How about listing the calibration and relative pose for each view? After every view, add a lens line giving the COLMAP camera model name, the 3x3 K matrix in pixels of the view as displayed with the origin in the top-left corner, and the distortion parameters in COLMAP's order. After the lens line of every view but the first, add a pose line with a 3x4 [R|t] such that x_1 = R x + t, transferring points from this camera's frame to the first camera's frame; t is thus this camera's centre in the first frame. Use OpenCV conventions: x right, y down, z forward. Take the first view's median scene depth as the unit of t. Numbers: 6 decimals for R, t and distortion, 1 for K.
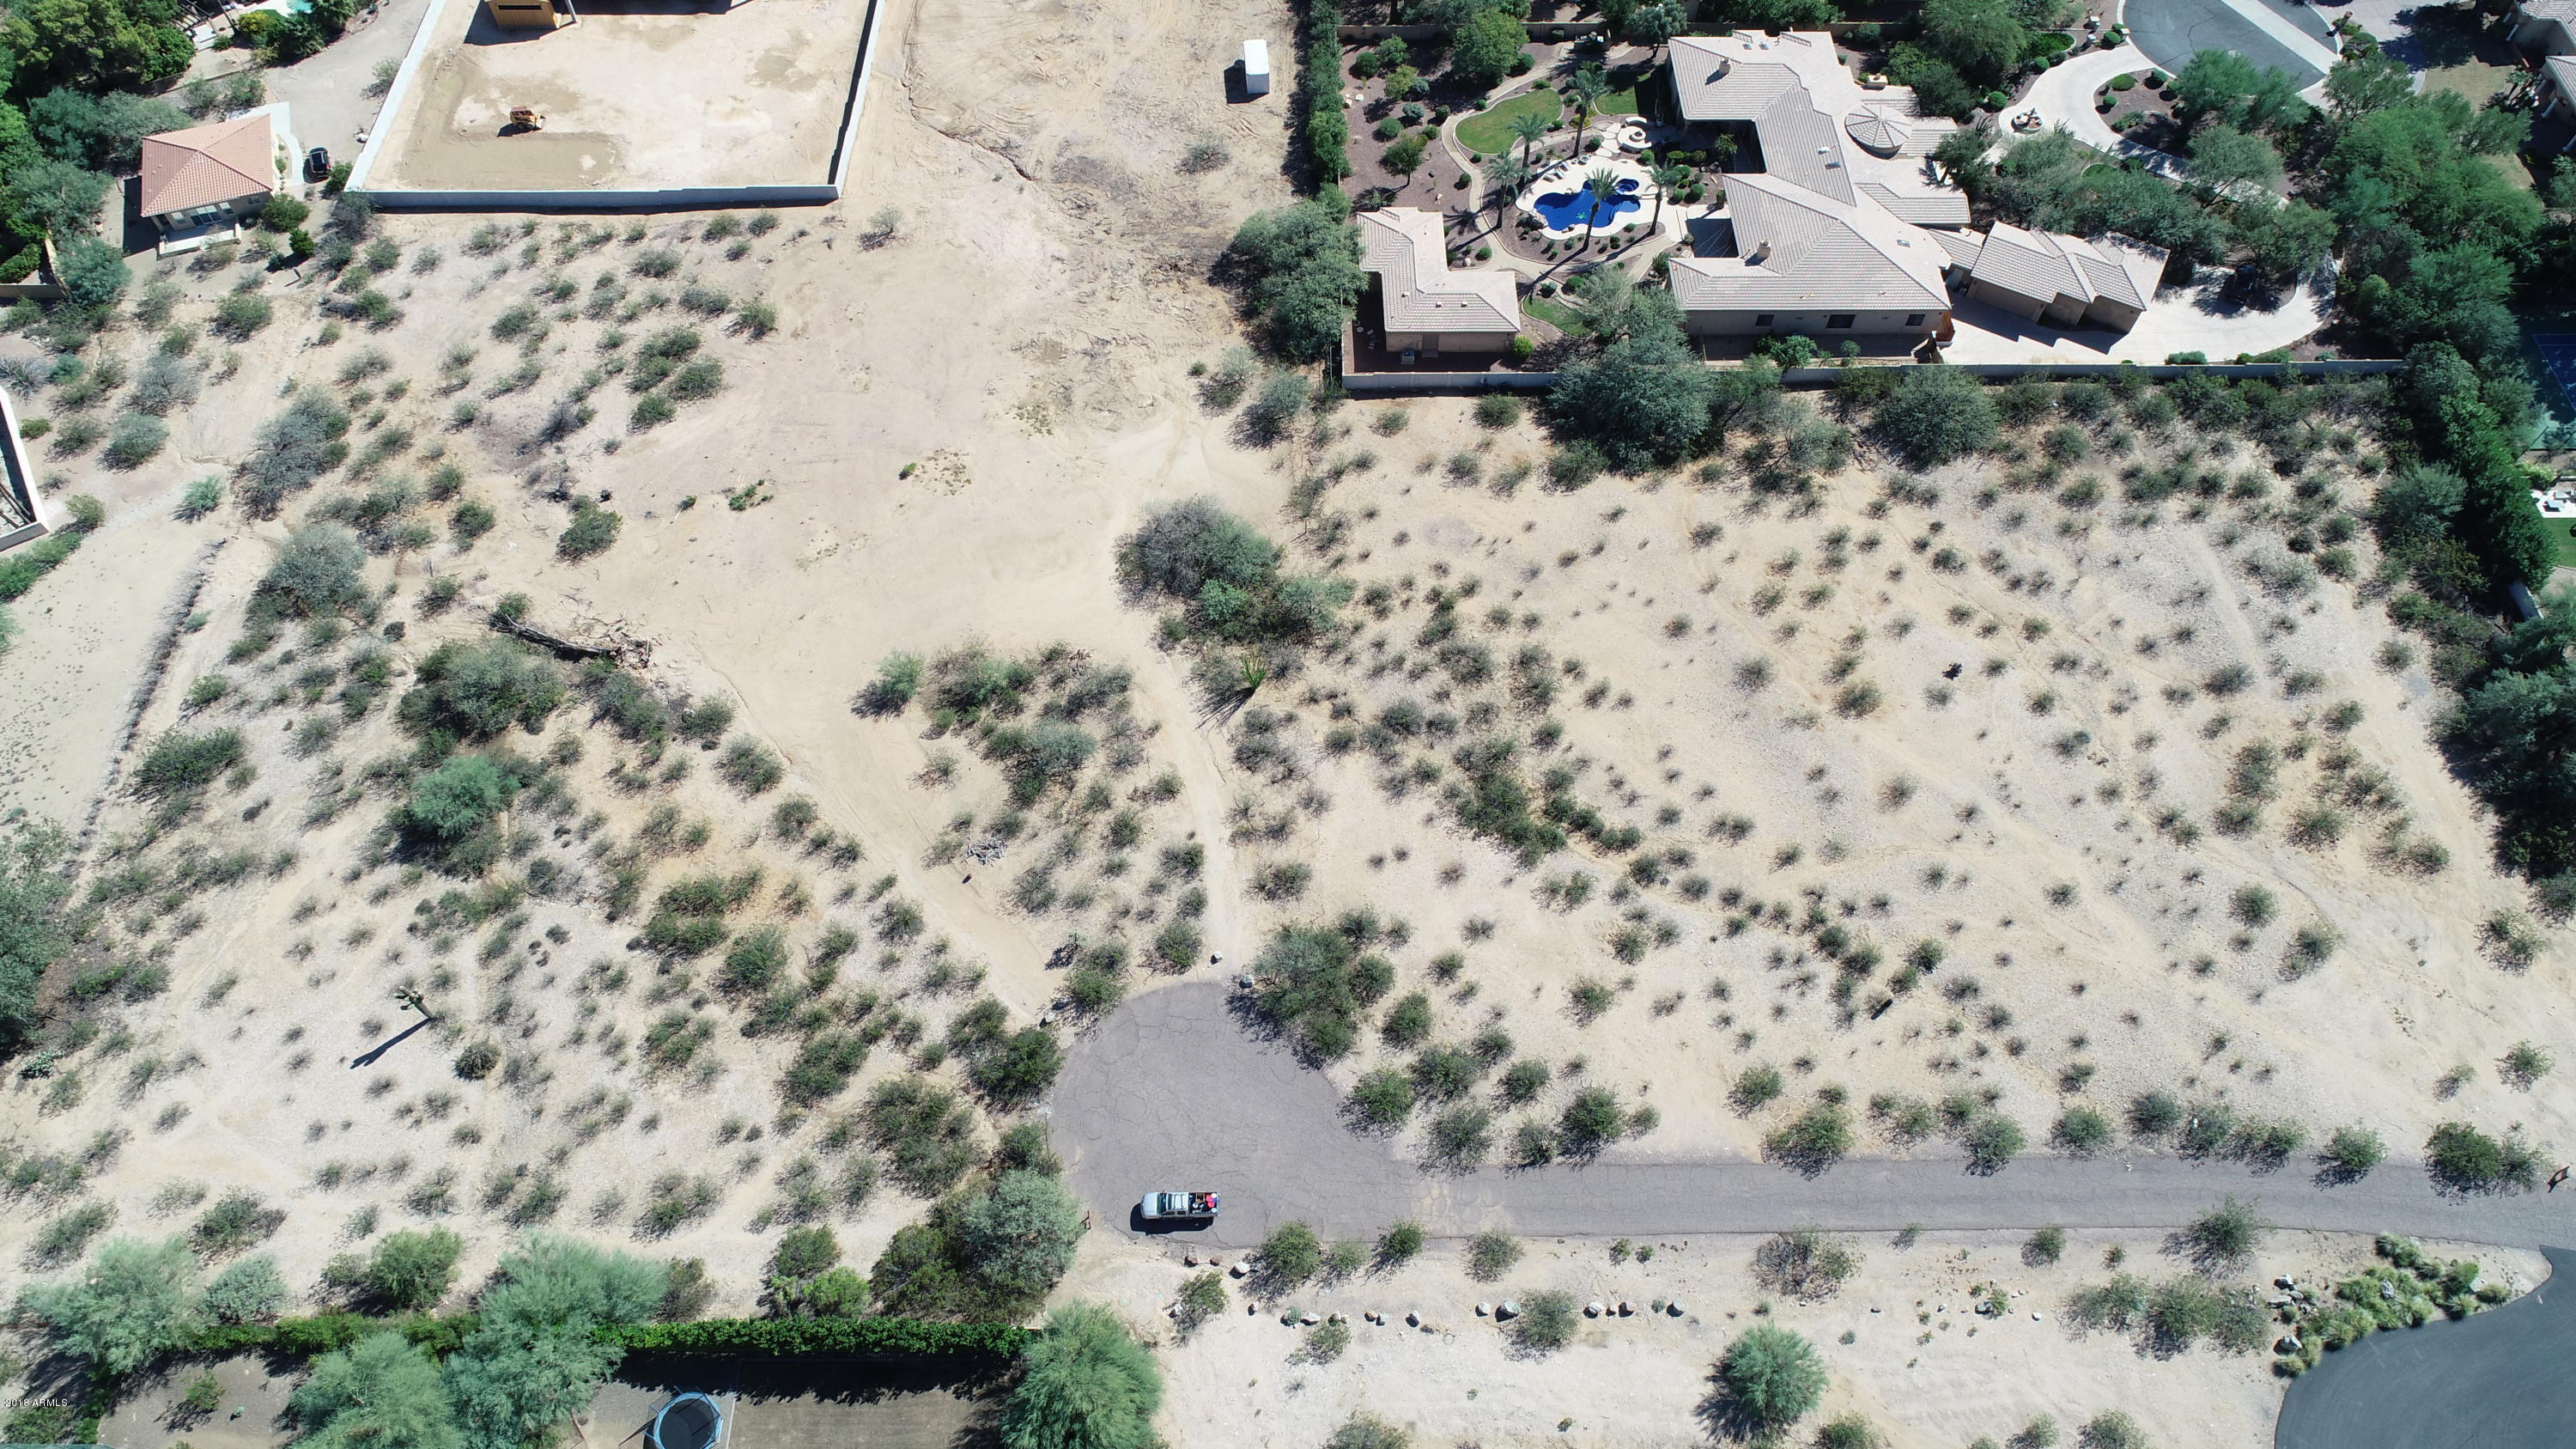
lens RADIAL K [[1713.8, 0, 1288.7], [0, 1713.8, 721.4], [0, 0, 1]] dist [-0.002429, -0.000984]
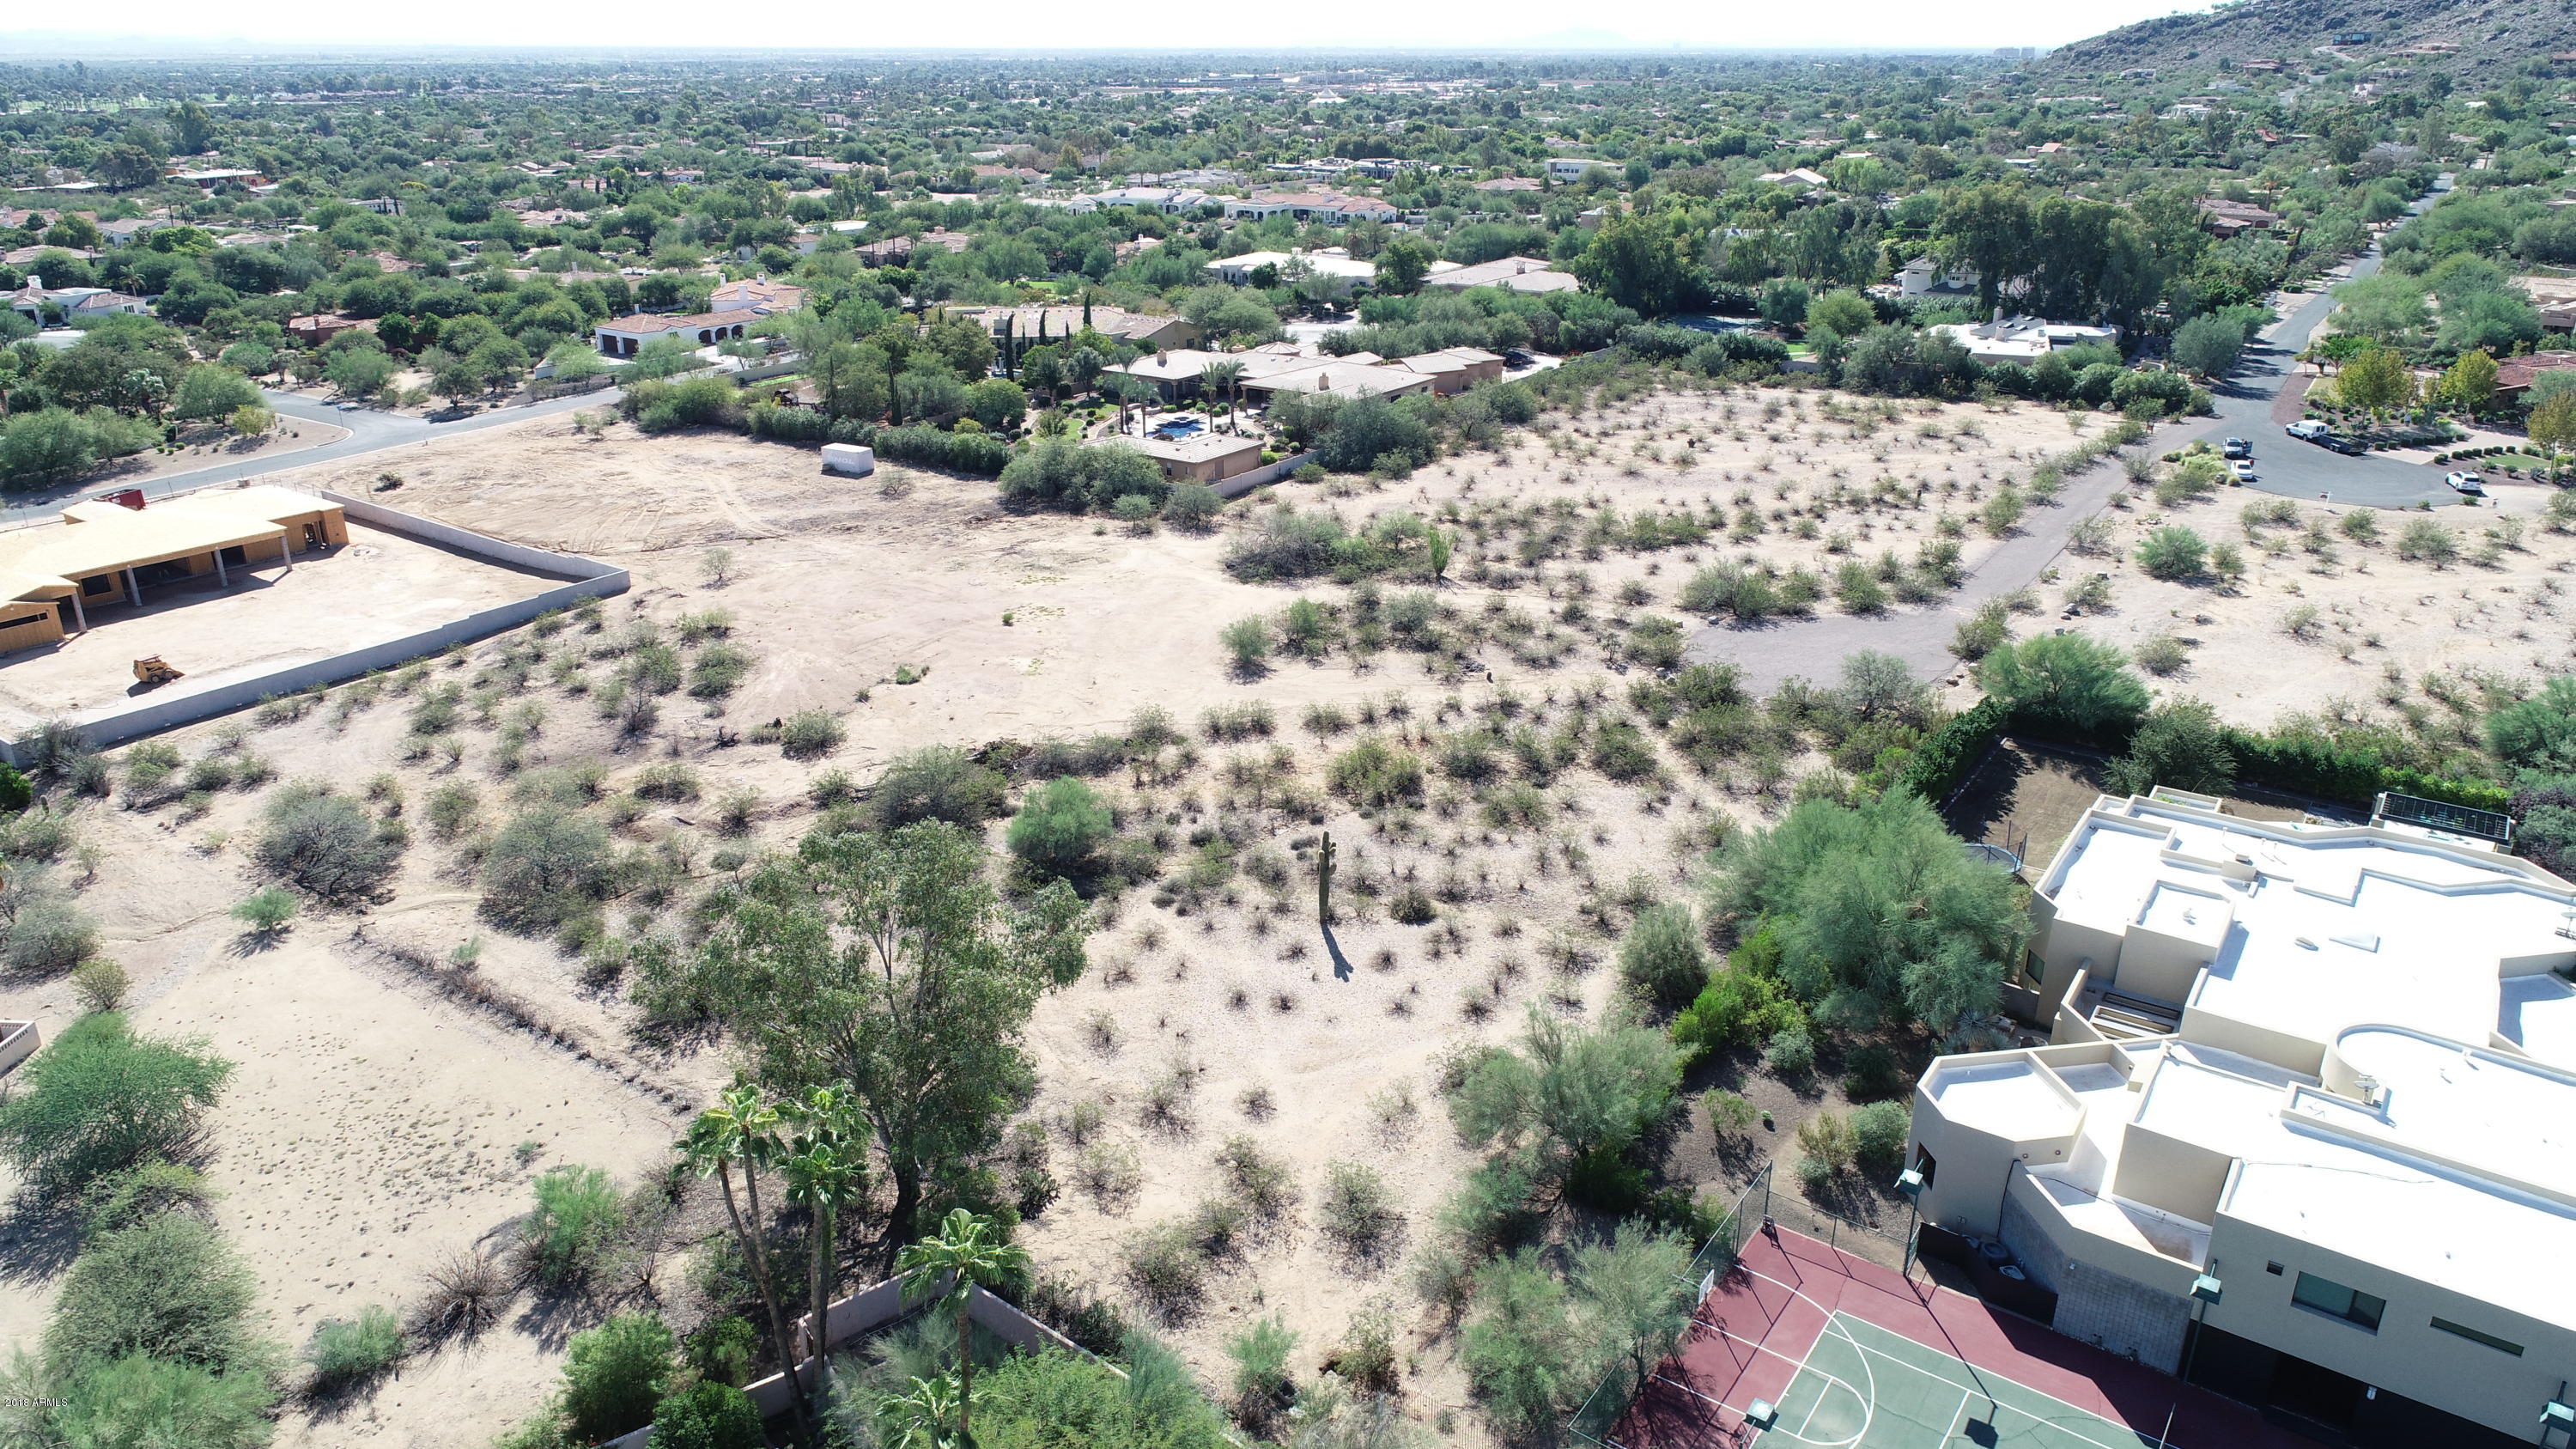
lens RADIAL K [[1713.8, 0, 1282.5], [0, 1713.8, 718.9], [0, 0, 1]] dist [-0.002429, -0.000984]
pose [[0.590229, -0.304557, 0.747579, -0.984026], [0.683974, 0.680539, -0.262767, 0.279730], [-0.428729, 0.666418, 0.609983, 0.452396]]
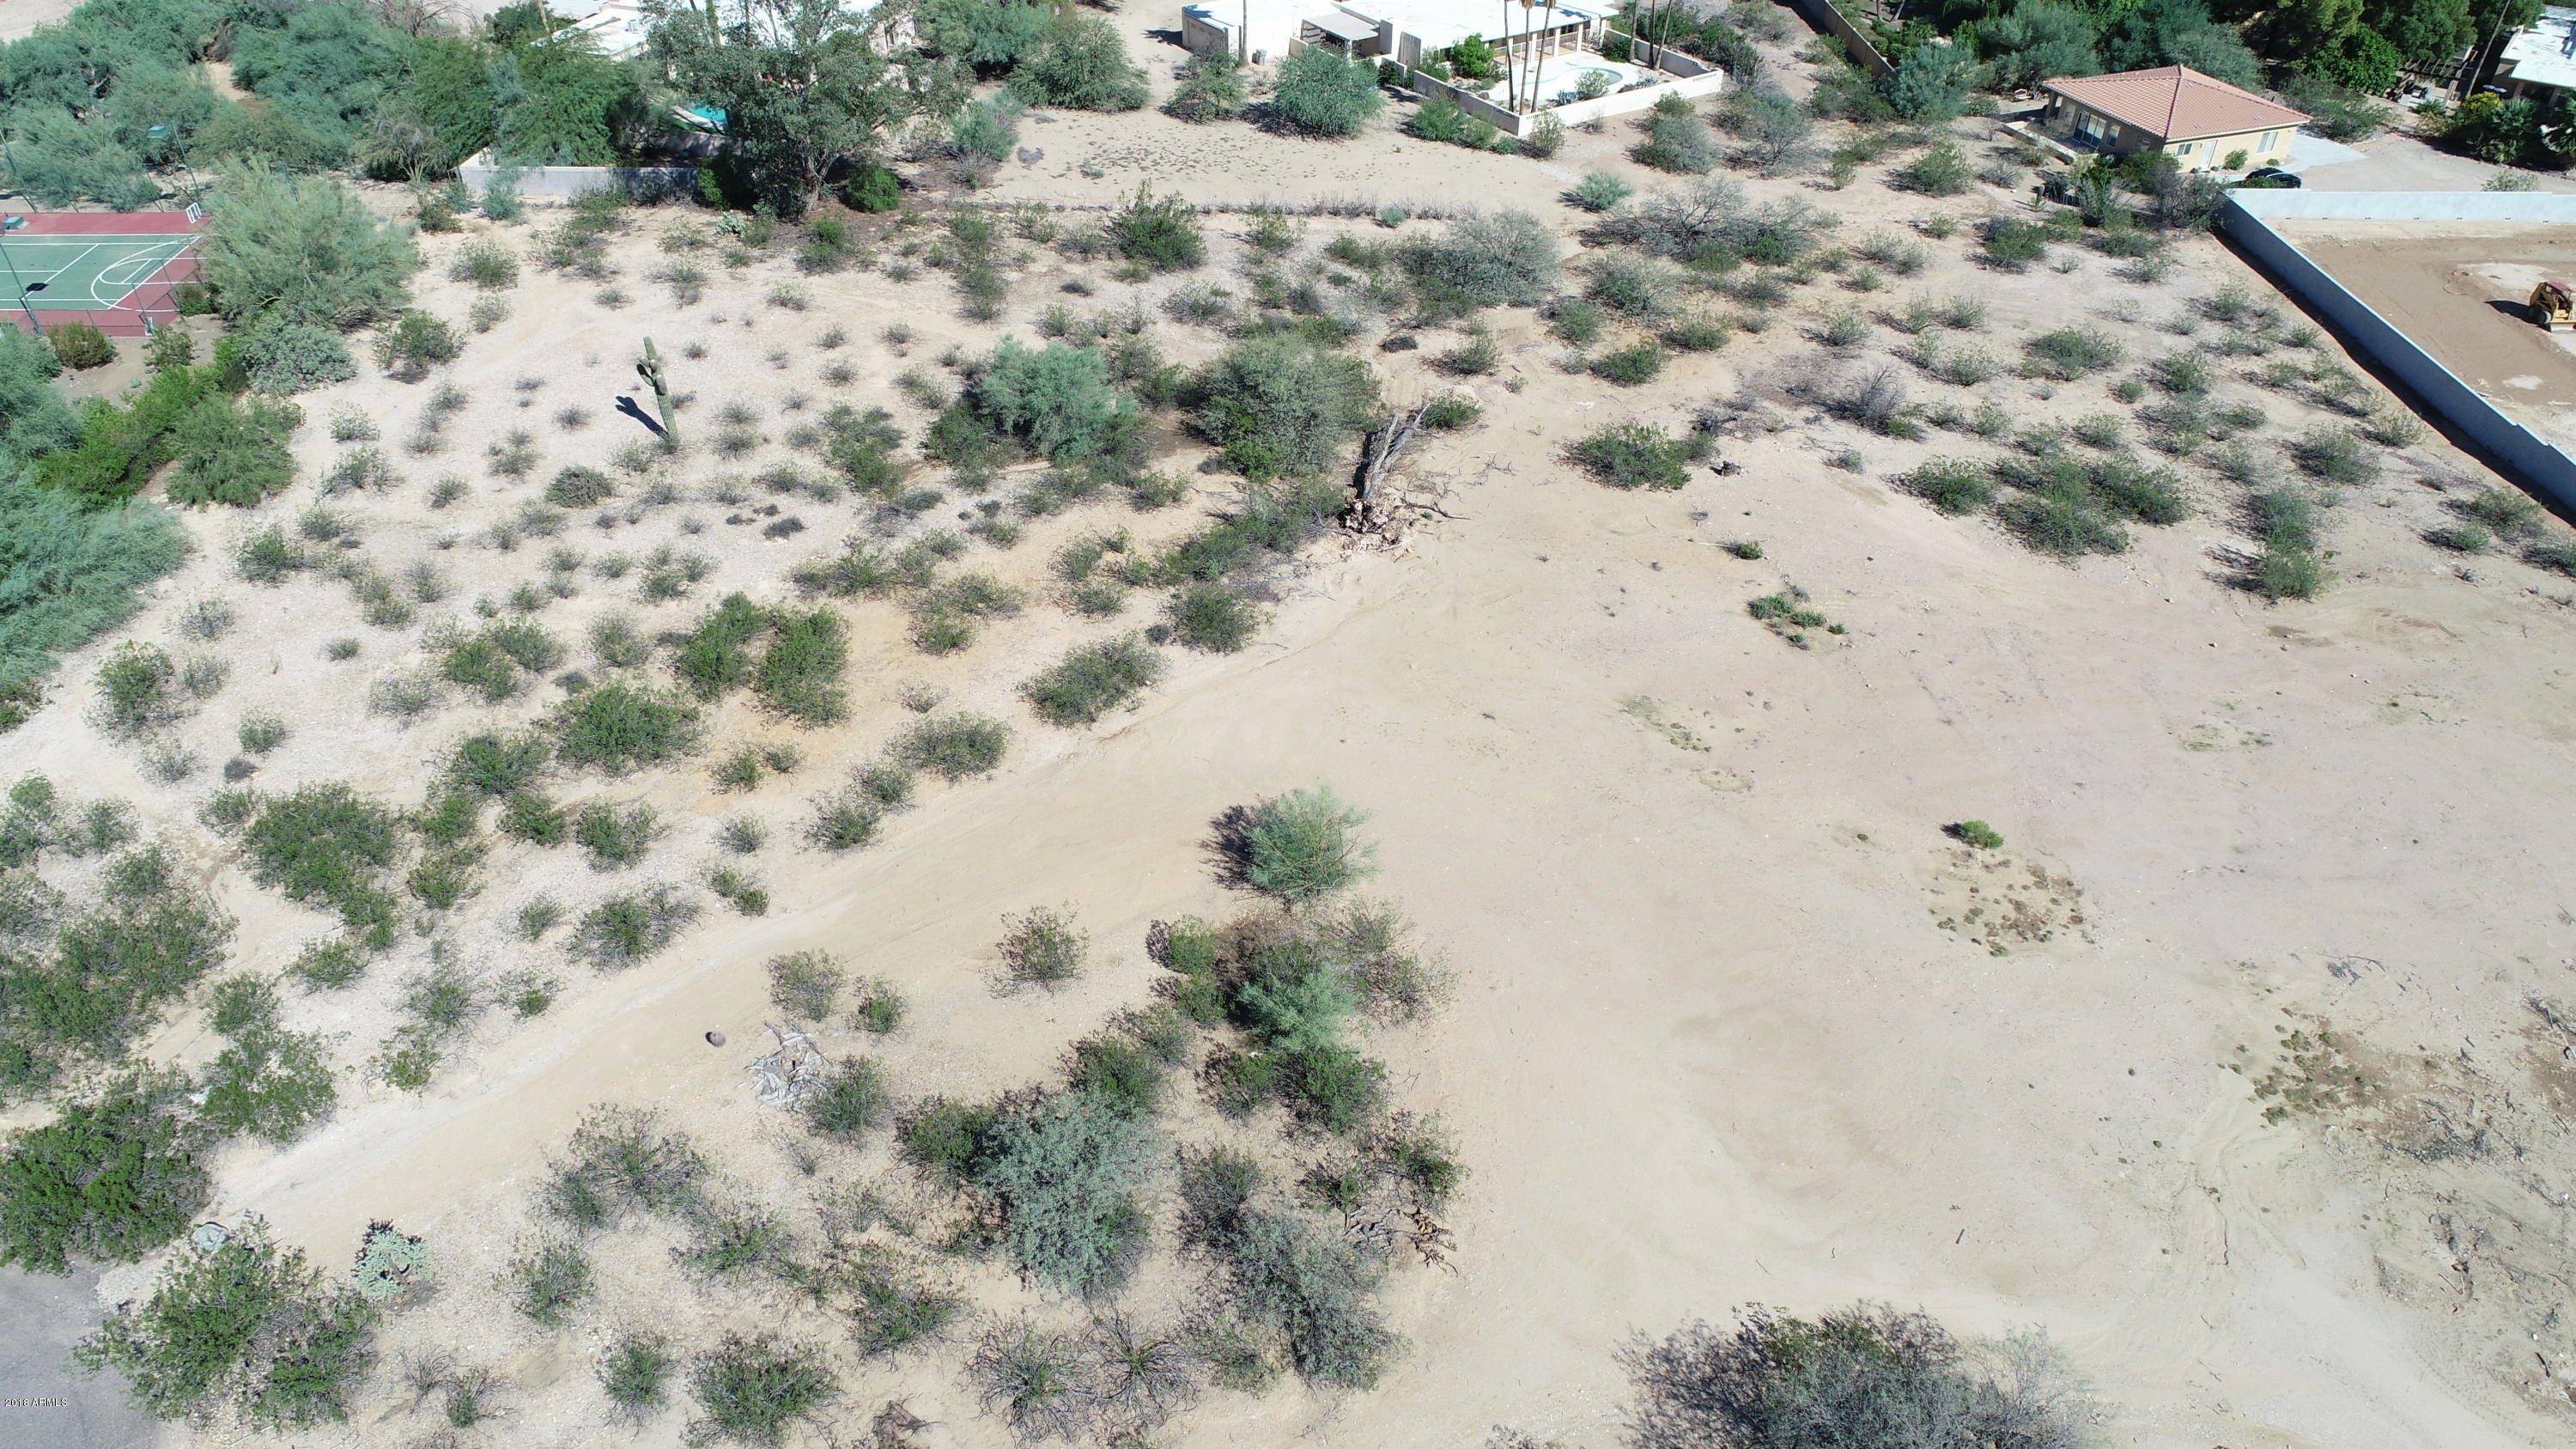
lens RADIAL K [[1713.8, 0, 1279.9], [0, 1713.8, 739.3], [0, 0, 1]] dist [-0.002429, -0.000984]
pose [[0.015487, 0.611527, -0.791072, 0.080209], [-0.845369, 0.430508, 0.316249, -0.166595], [0.533958, 0.663850, 0.523633, 0.800975]]
